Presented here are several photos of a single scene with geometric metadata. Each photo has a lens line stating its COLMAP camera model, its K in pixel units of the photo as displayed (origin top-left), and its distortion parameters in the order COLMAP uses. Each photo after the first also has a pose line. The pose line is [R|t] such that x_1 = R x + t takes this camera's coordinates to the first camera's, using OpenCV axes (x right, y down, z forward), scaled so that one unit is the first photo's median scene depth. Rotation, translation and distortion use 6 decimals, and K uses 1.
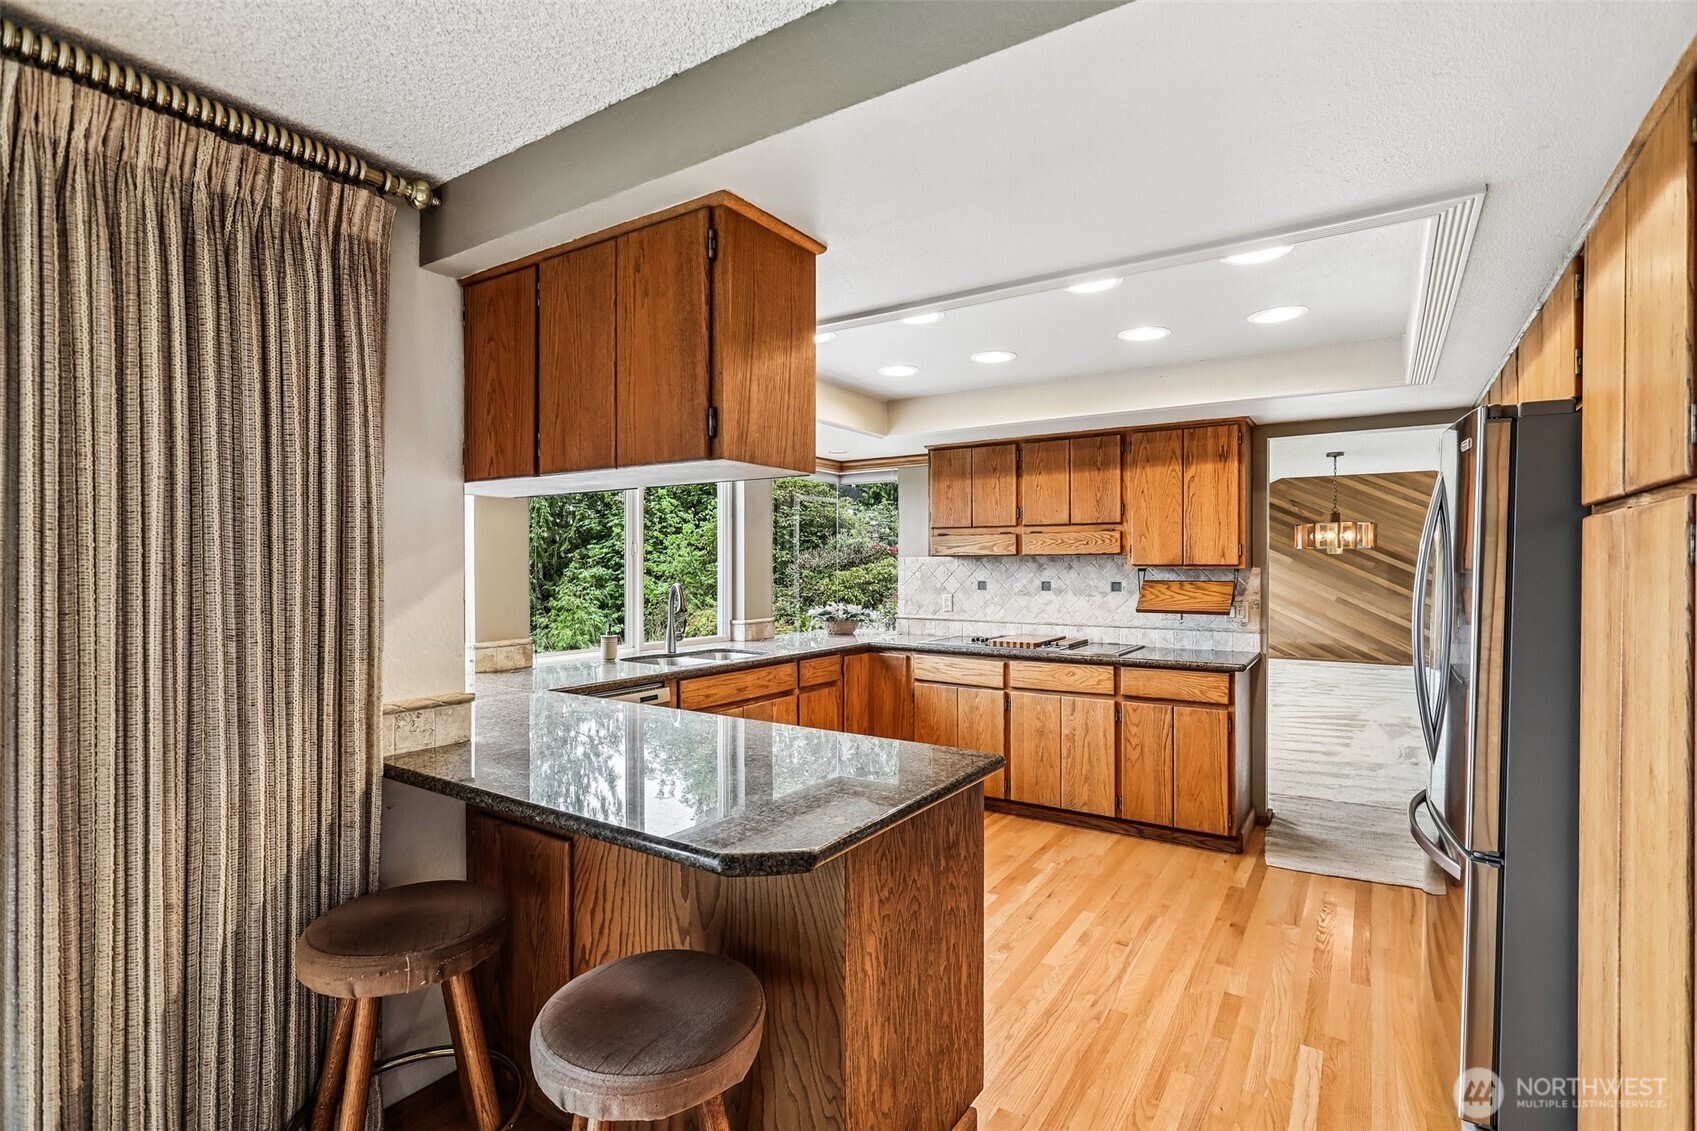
lens RADIAL K [[812.6, 0, 859.0], [0, 812.6, 568.3], [0, 0, 1]] dist [-0.000871, 0.001381]
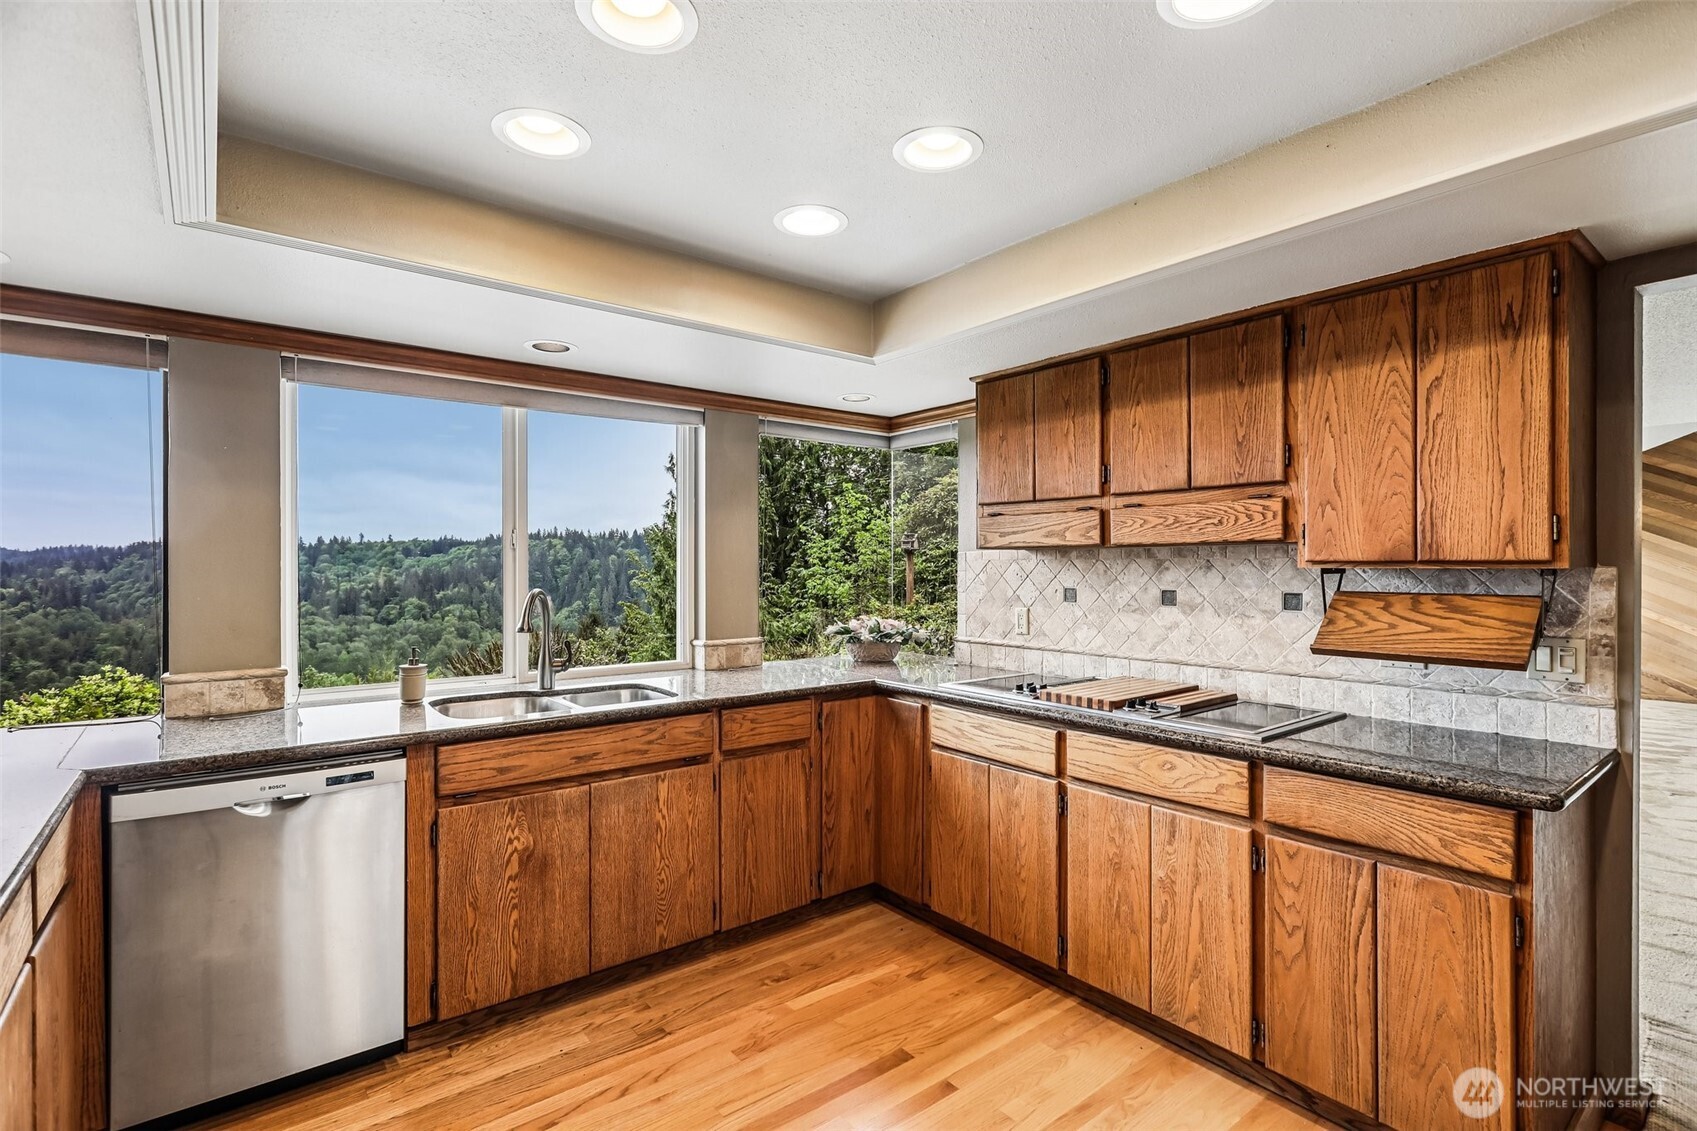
lens RADIAL K [[812.6, 0, 840.1], [0, 812.6, 565.1], [0, 0, 1]] dist [-0.000871, 0.001381]
pose [[0.944965, 0.000177, -0.327170, 0.232268], [-0.000977, 0.999997, -0.002280, -0.000537], [0.327169, 0.002474, 0.944963, 0.425917]]
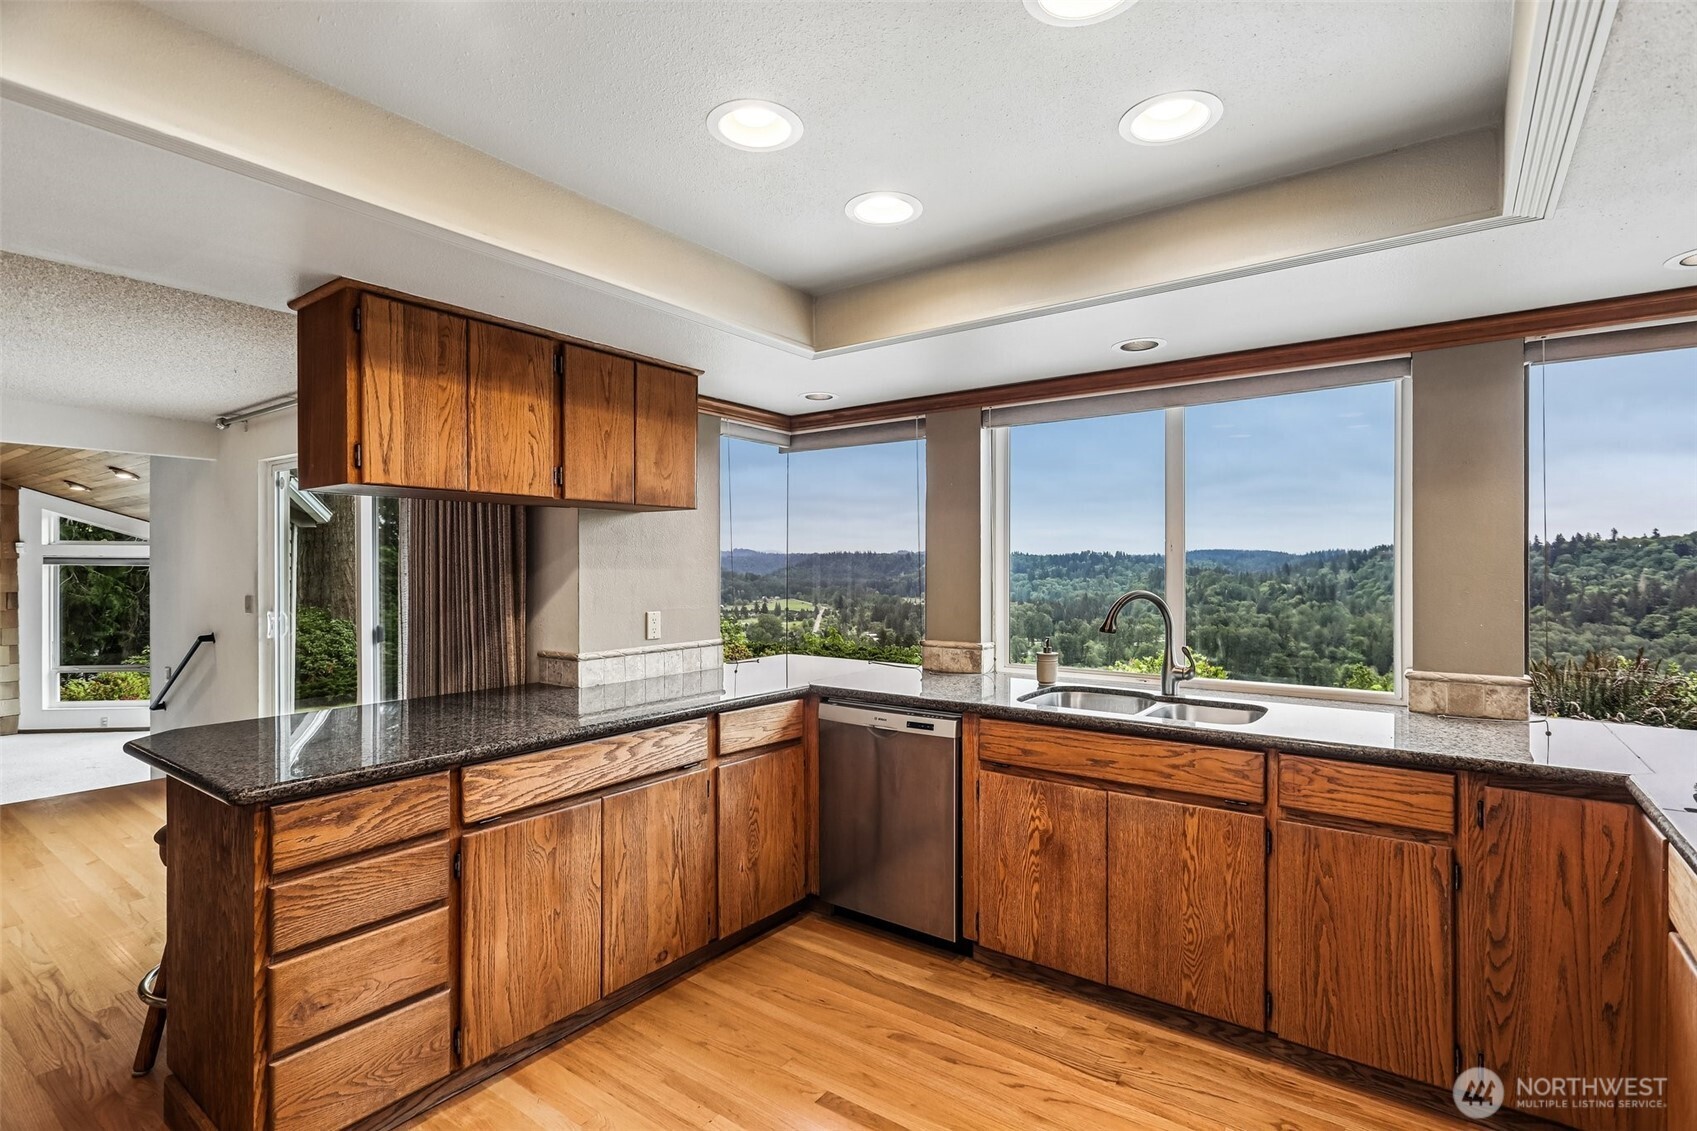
lens RADIAL K [[812.6, 0, 862.9], [0, 812.6, 567.8], [0, 0, 1]] dist [-0.000871, 0.001381]
pose [[-0.059727, 0.002149, -0.998212, 0.451878], [-0.001698, 0.999996, 0.002255, -0.002014], [0.998213, 0.001830, -0.059723, 0.783809]]
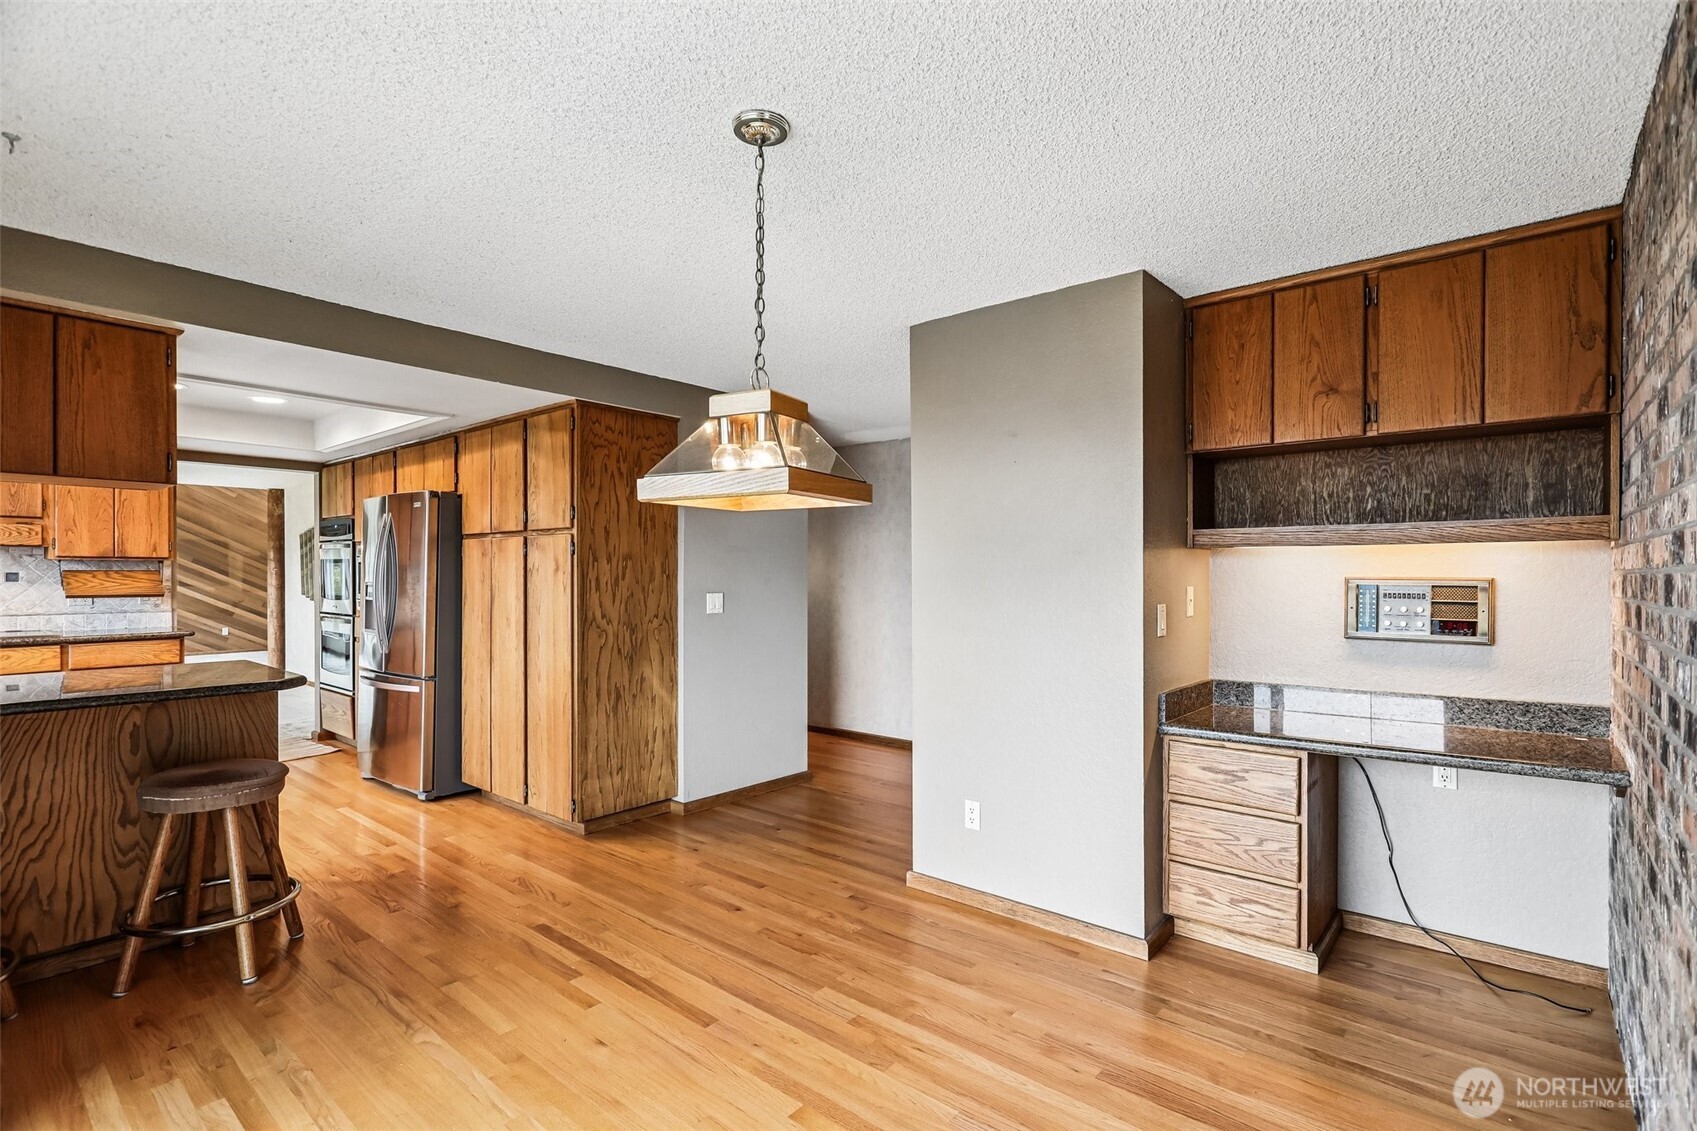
lens RADIAL K [[812.6, 0, 835.6], [0, 812.6, 574.0], [0, 0, 1]] dist [-0.000871, 0.001381]
pose [[0.159447, -0.000989, 0.987206, -0.614875], [-0.001209, 0.999999, 0.001197, 0.018118], [-0.987206, -0.001384, 0.159445, -0.239416]]
